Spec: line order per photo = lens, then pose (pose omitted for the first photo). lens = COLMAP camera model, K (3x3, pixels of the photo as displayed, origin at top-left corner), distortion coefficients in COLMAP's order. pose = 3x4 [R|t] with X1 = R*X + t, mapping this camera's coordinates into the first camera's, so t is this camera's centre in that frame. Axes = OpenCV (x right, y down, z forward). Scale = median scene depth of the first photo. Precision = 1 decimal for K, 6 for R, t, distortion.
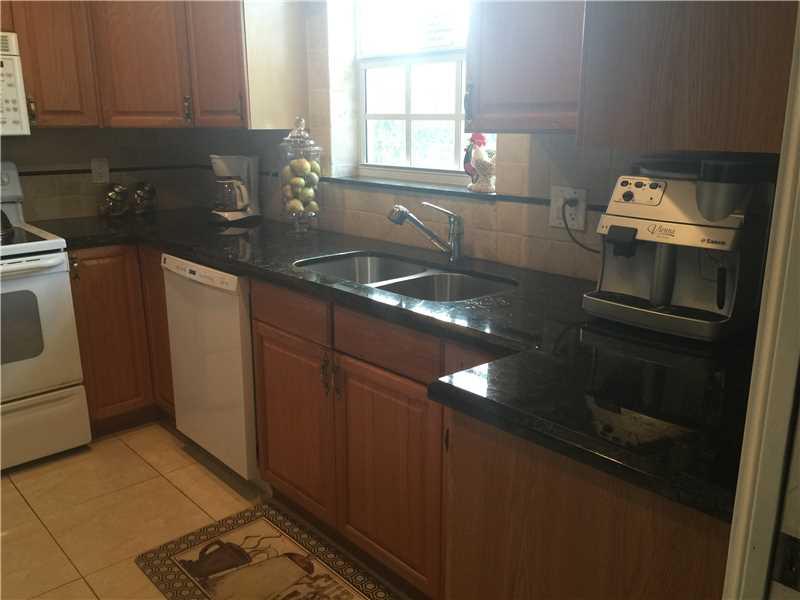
lens RADIAL K [[682.7, 0, 396.8], [0, 682.7, 295.0], [0, 0, 1]] dist [0.071810, -0.082020]
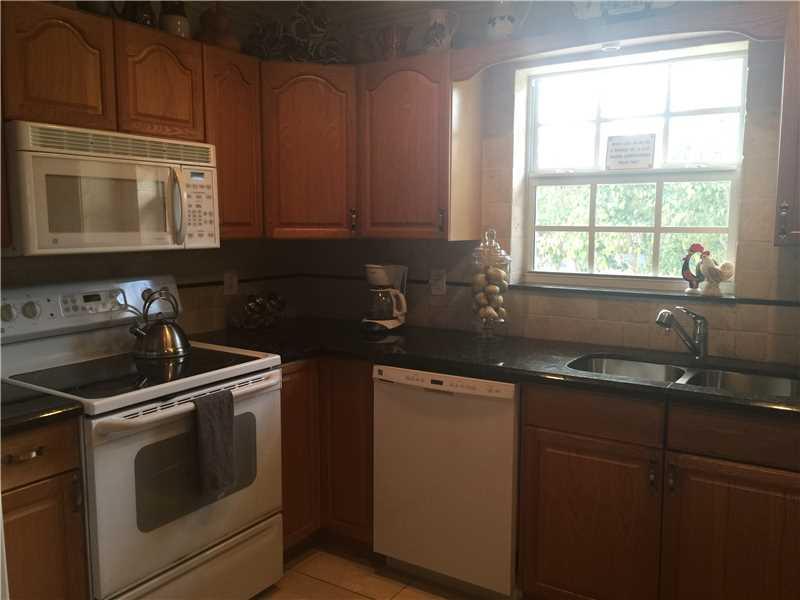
lens RADIAL K [[682.7, 0, 403.6], [0, 682.7, 298.2], [0, 0, 1]] dist [0.071810, -0.082020]
pose [[0.965680, -0.023319, 0.258686, -0.546001], [0.058757, 0.989756, -0.130119, -0.025246], [-0.253001, 0.140853, 0.957158, 0.043515]]
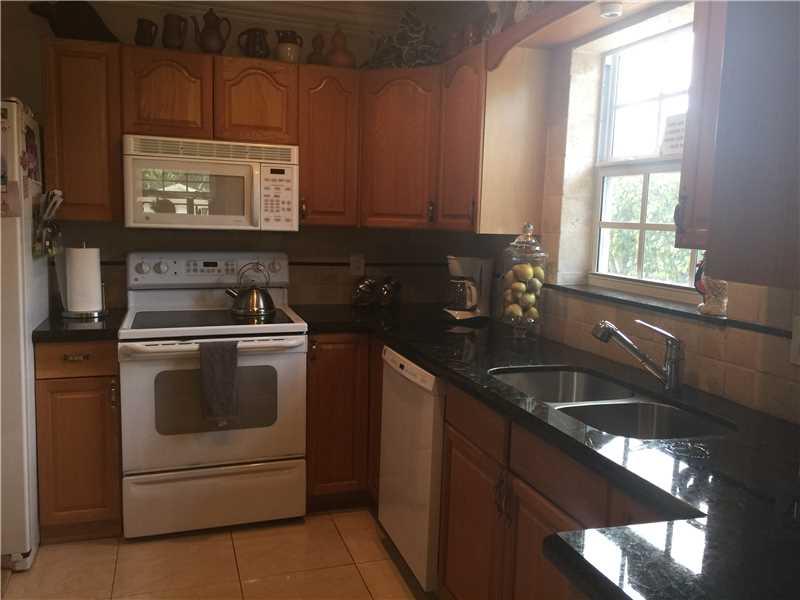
lens RADIAL K [[682.7, 0, 406.4], [0, 682.7, 295.4], [0, 0, 1]] dist [0.071810, -0.082020]
pose [[0.917571, 0.076886, -0.390066, 0.090864], [-0.131497, 0.984594, -0.115253, -0.019327], [0.375195, 0.157045, 0.913545, 0.047304]]
